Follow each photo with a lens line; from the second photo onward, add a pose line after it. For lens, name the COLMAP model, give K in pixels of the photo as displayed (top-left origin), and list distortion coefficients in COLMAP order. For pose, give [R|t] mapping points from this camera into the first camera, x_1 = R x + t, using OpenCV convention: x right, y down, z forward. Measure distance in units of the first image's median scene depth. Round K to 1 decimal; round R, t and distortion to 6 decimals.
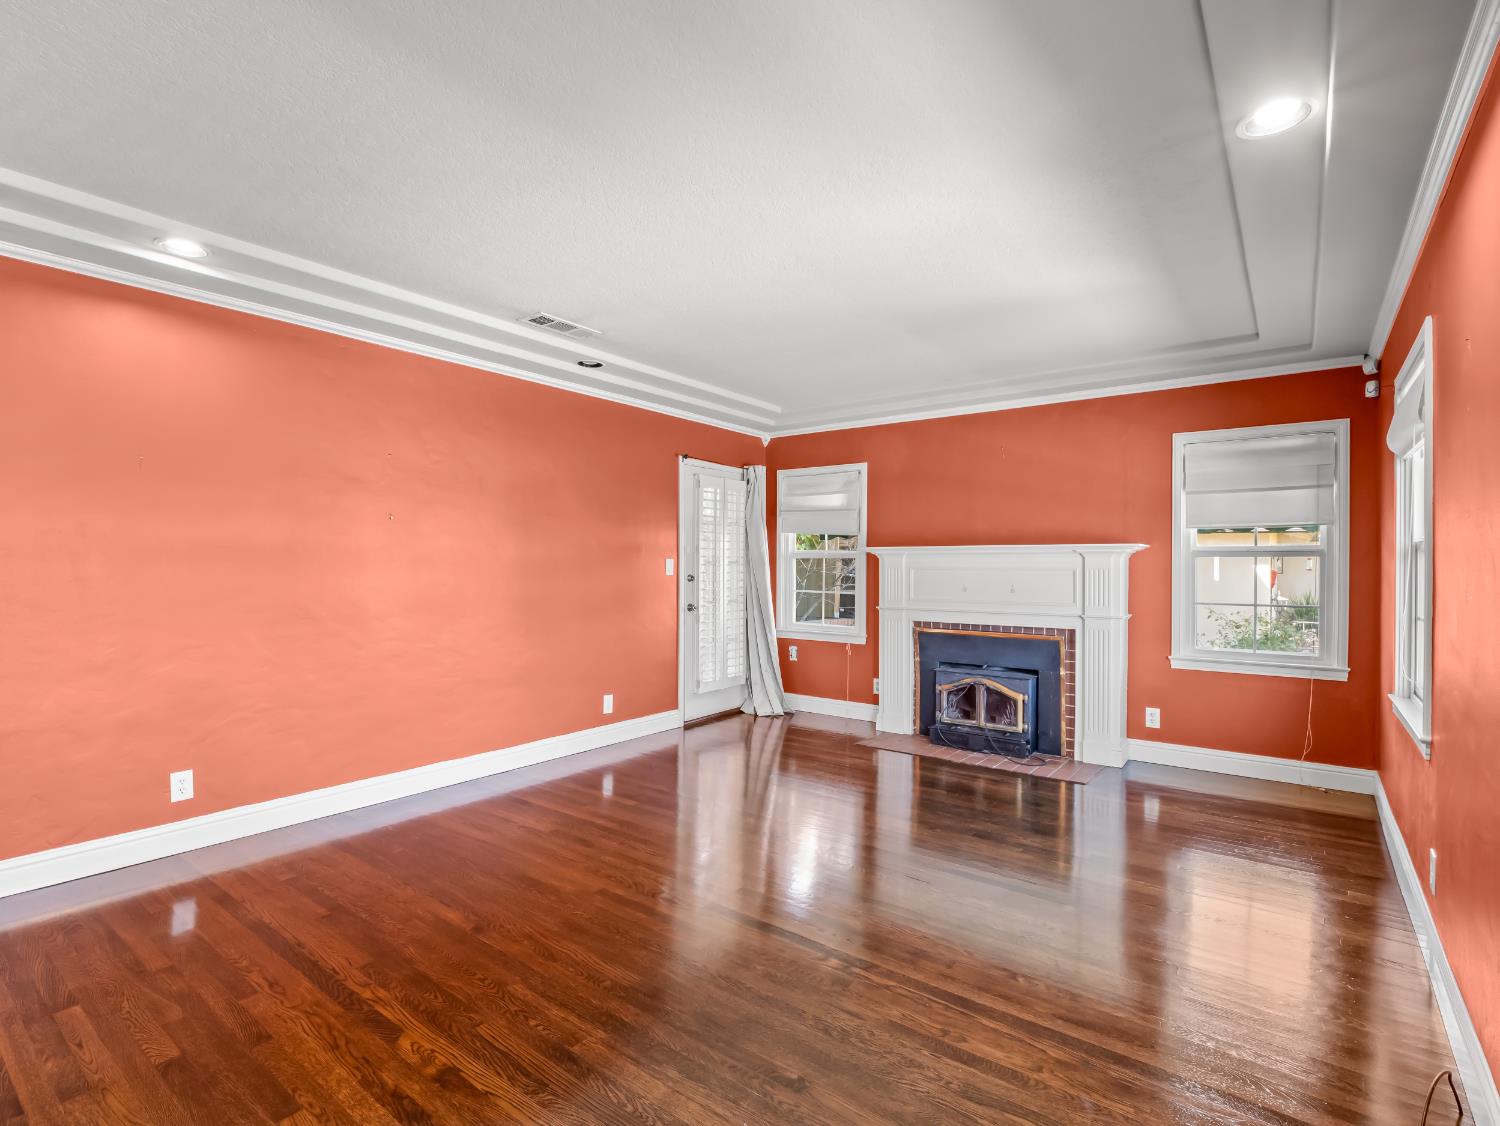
lens RADIAL K [[730.0, 0, 747.2], [0, 730.0, 566.6], [0, 0, 1]] dist [-0.009288, -0.003614]
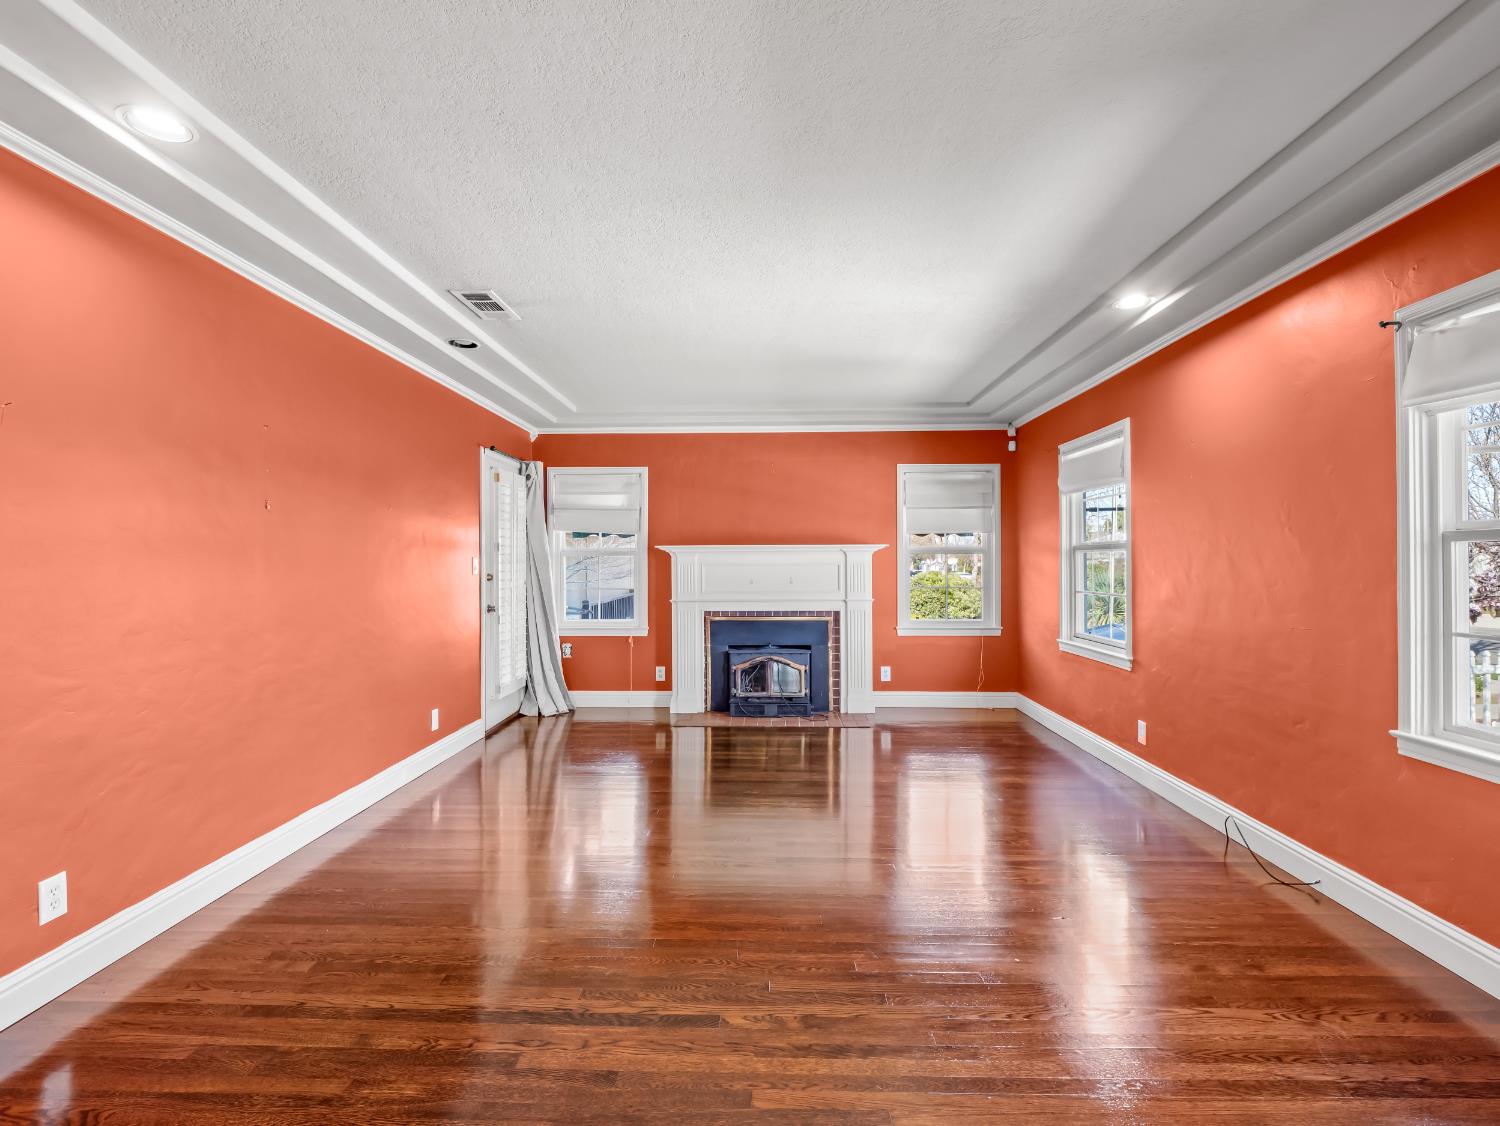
lens RADIAL K [[730.0, 0, 746.0], [0, 730.0, 556.9], [0, 0, 1]] dist [-0.009288, -0.003614]
pose [[0.812990, -0.003737, 0.582265, -0.419951], [0.008208, 0.999954, -0.005044, -0.003506], [-0.582219, 0.008880, 0.812983, 0.051117]]
